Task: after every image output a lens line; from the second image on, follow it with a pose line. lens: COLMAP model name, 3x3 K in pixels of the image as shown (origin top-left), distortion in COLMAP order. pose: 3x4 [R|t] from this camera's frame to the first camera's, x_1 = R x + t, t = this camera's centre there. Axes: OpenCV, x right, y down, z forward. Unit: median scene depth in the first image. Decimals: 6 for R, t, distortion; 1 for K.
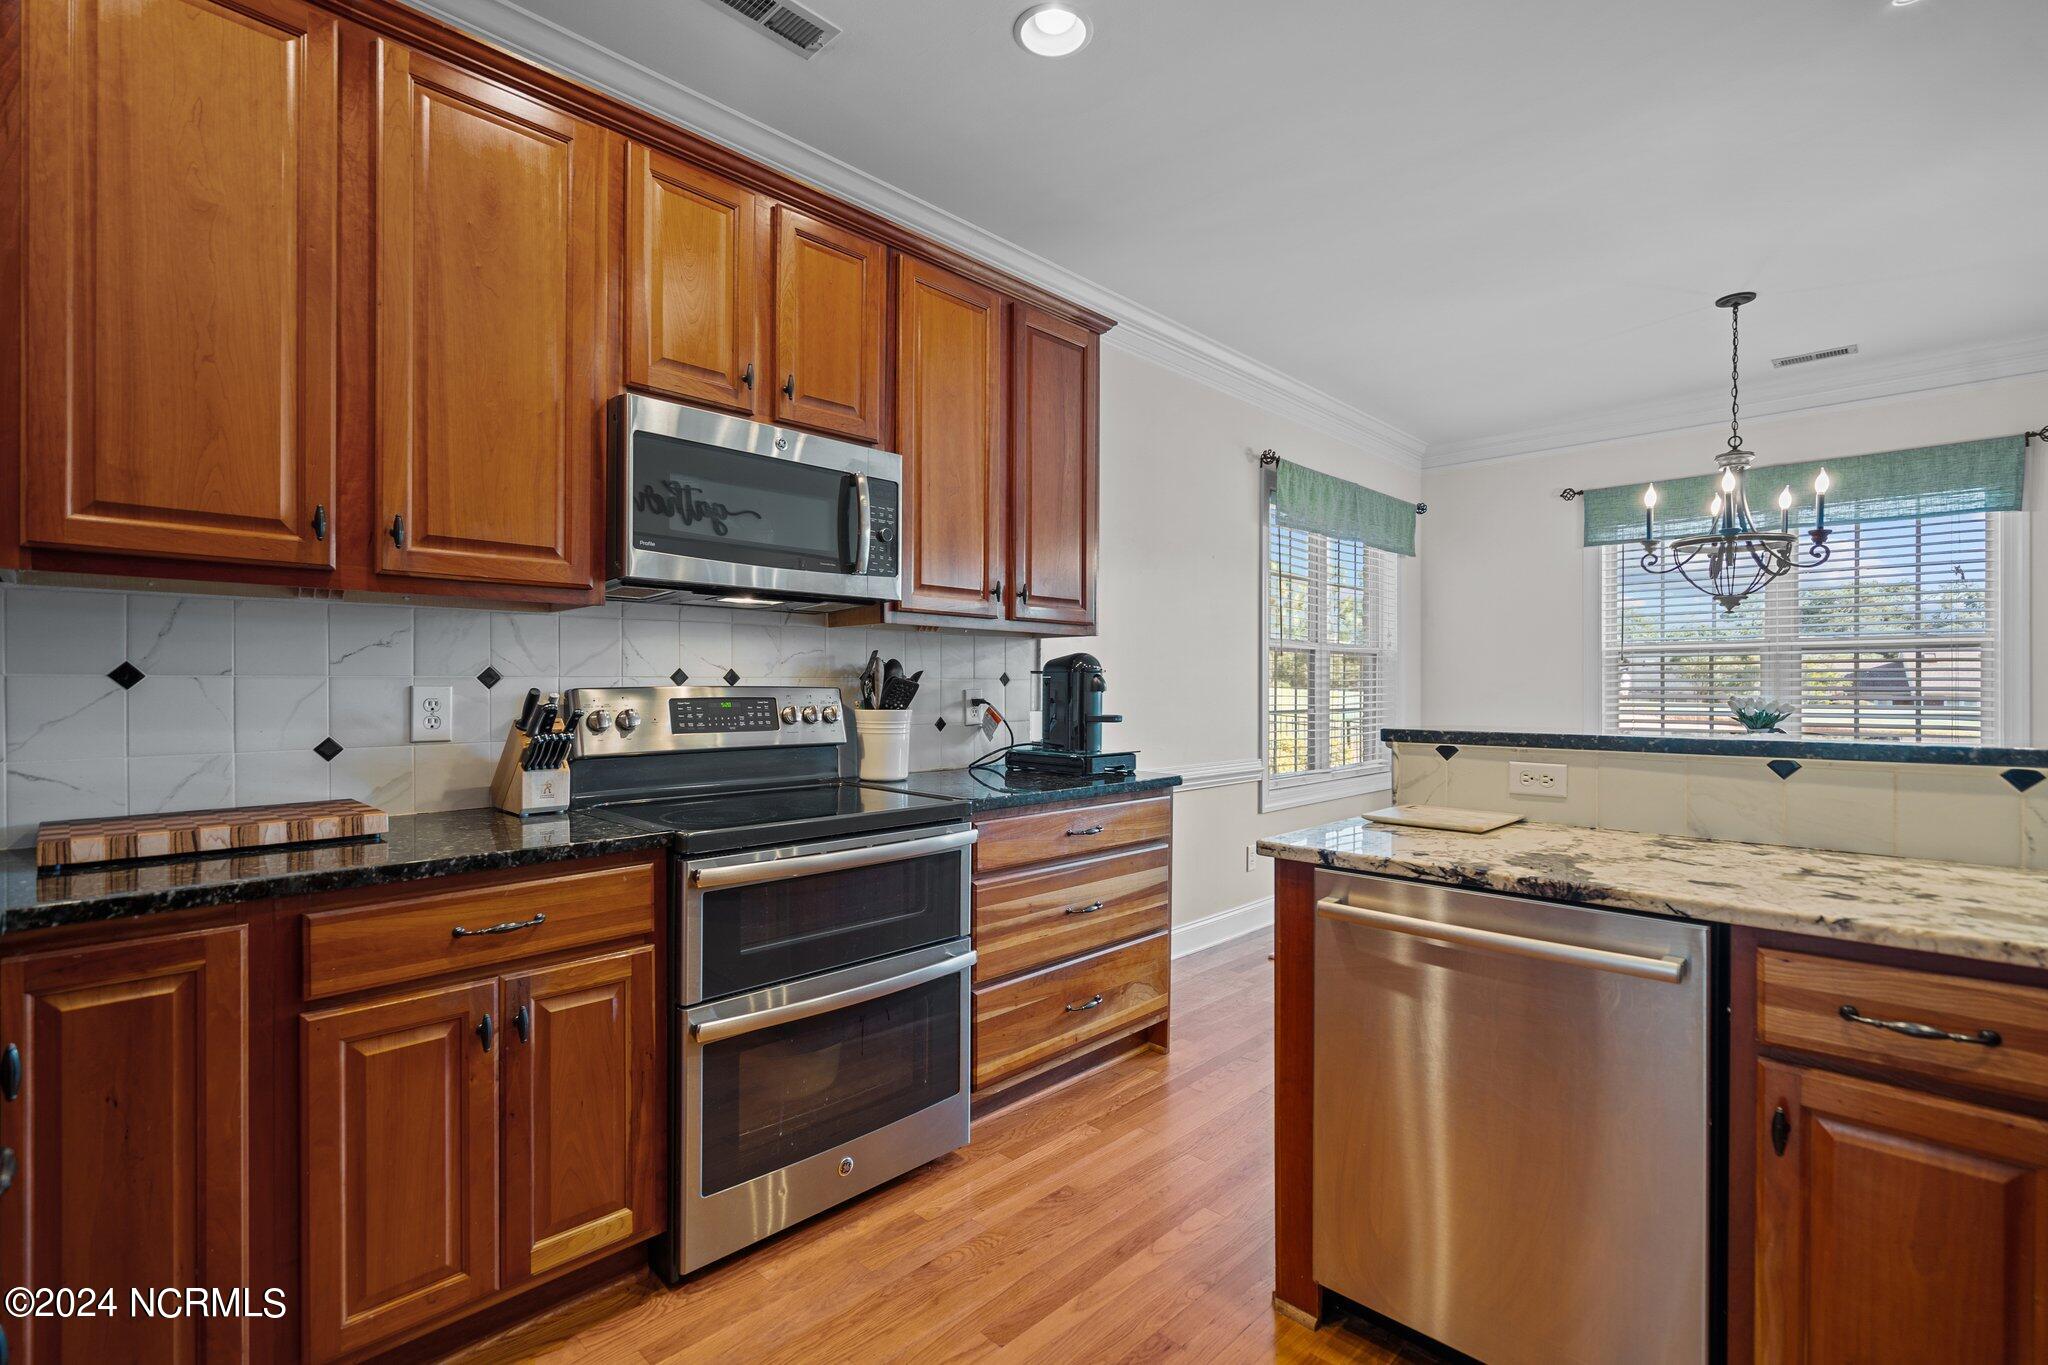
lens RADIAL K [[936.4, 0, 1024.0], [0, 936.4, 682.5], [0, 0, 1]] dist [-0.007014, -0.000081]
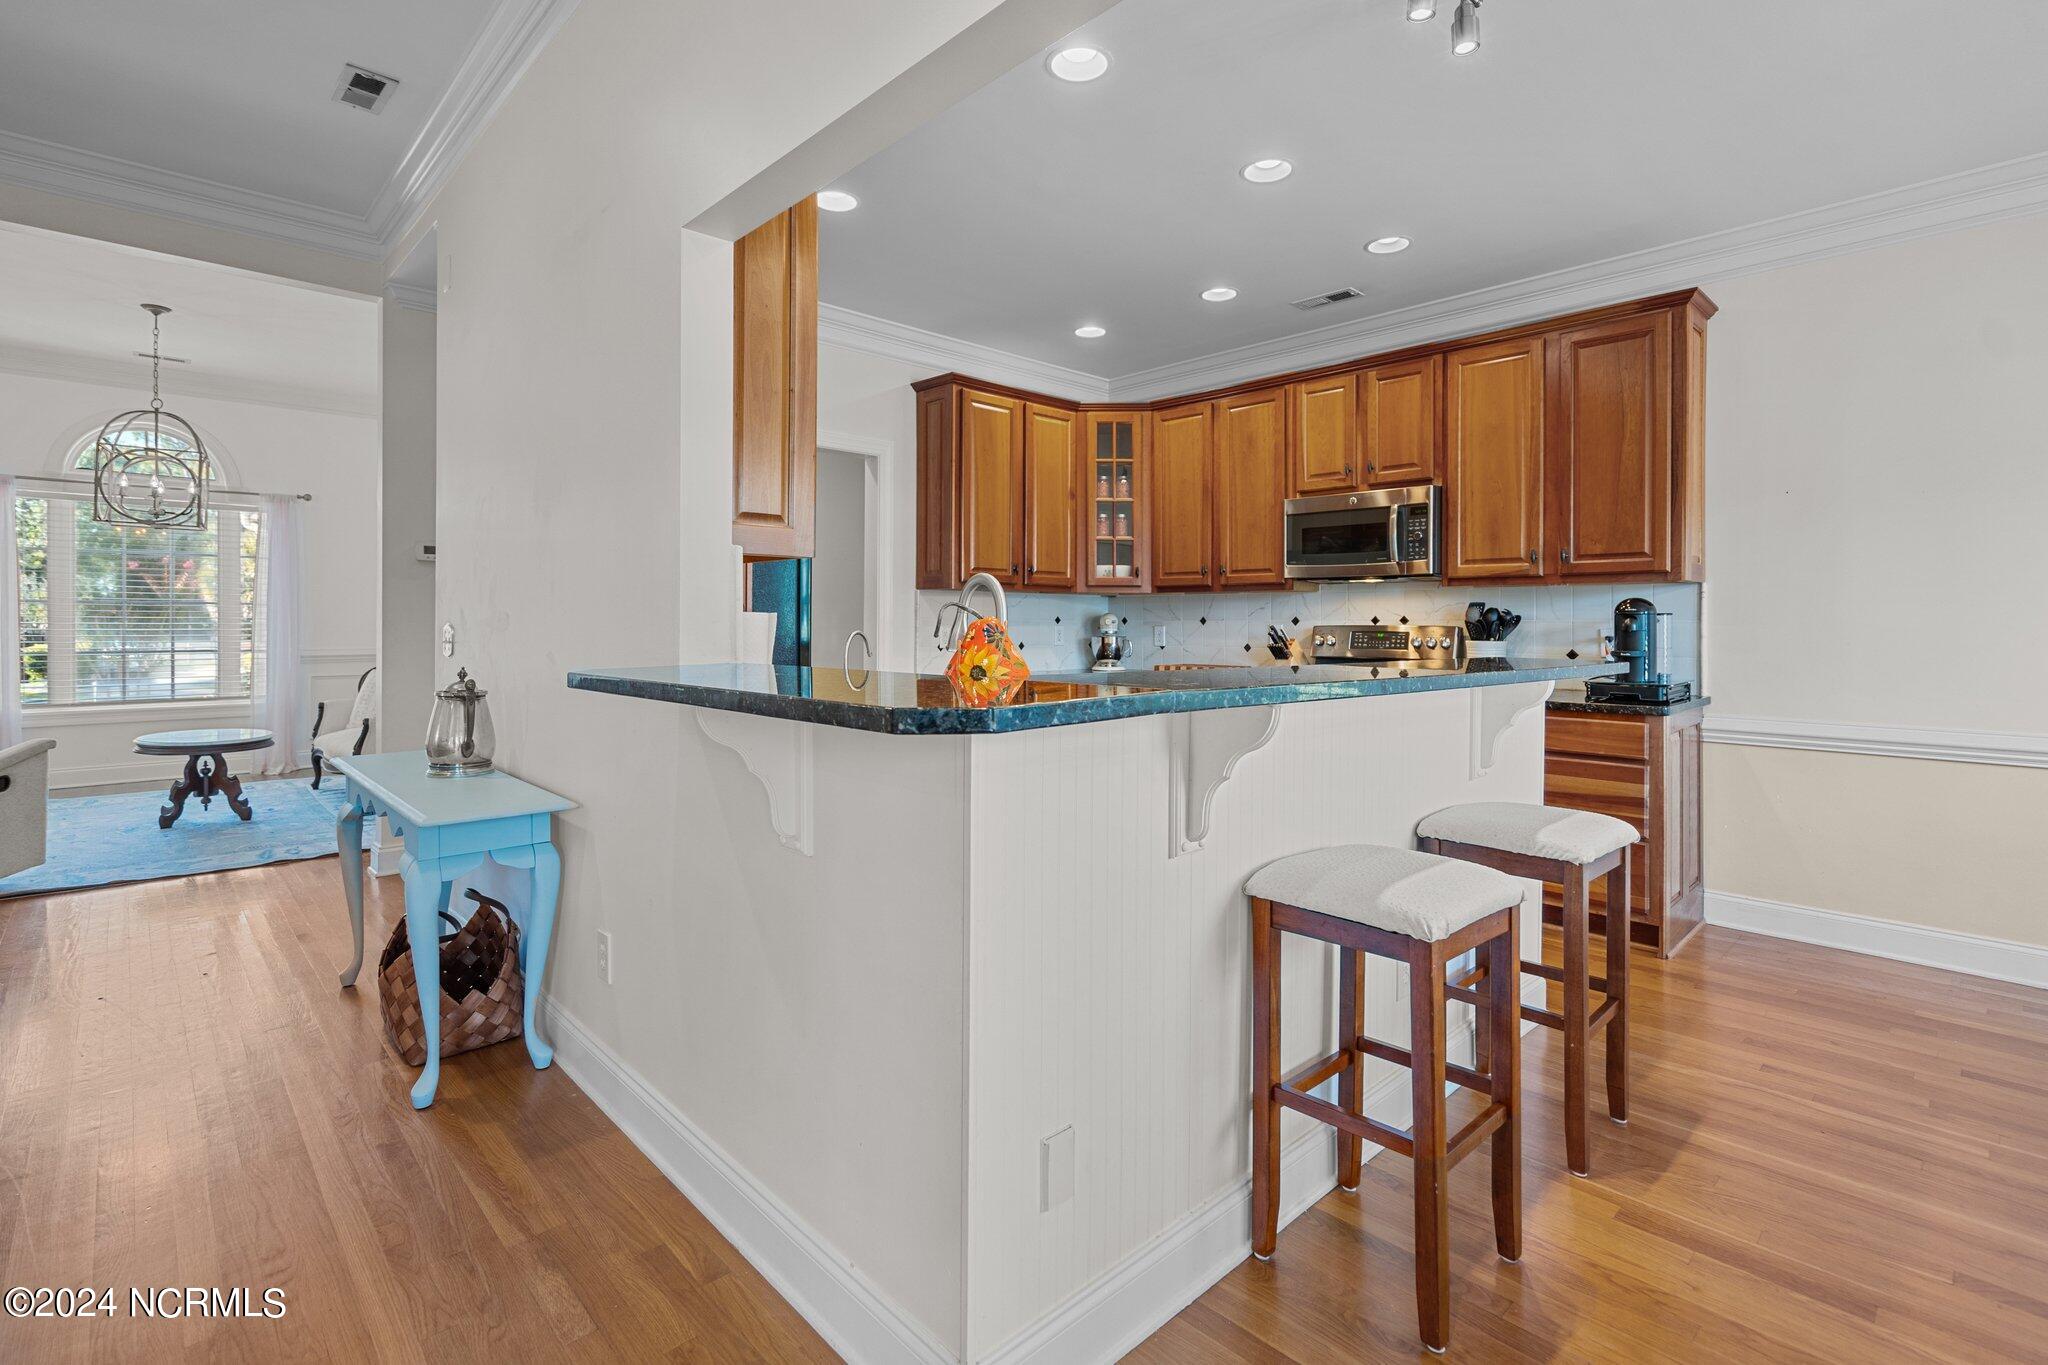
lens RADIAL K [[941.8, 0, 1023.2], [0, 941.8, 631.9], [0, 0, 1]] dist [-0.001314, -0.000039]
pose [[-0.037480, 0.008735, -0.999259, 2.037723], [-0.000802, 0.999961, 0.008771, 0.001808], [0.999297, 0.001130, -0.037472, 0.446257]]
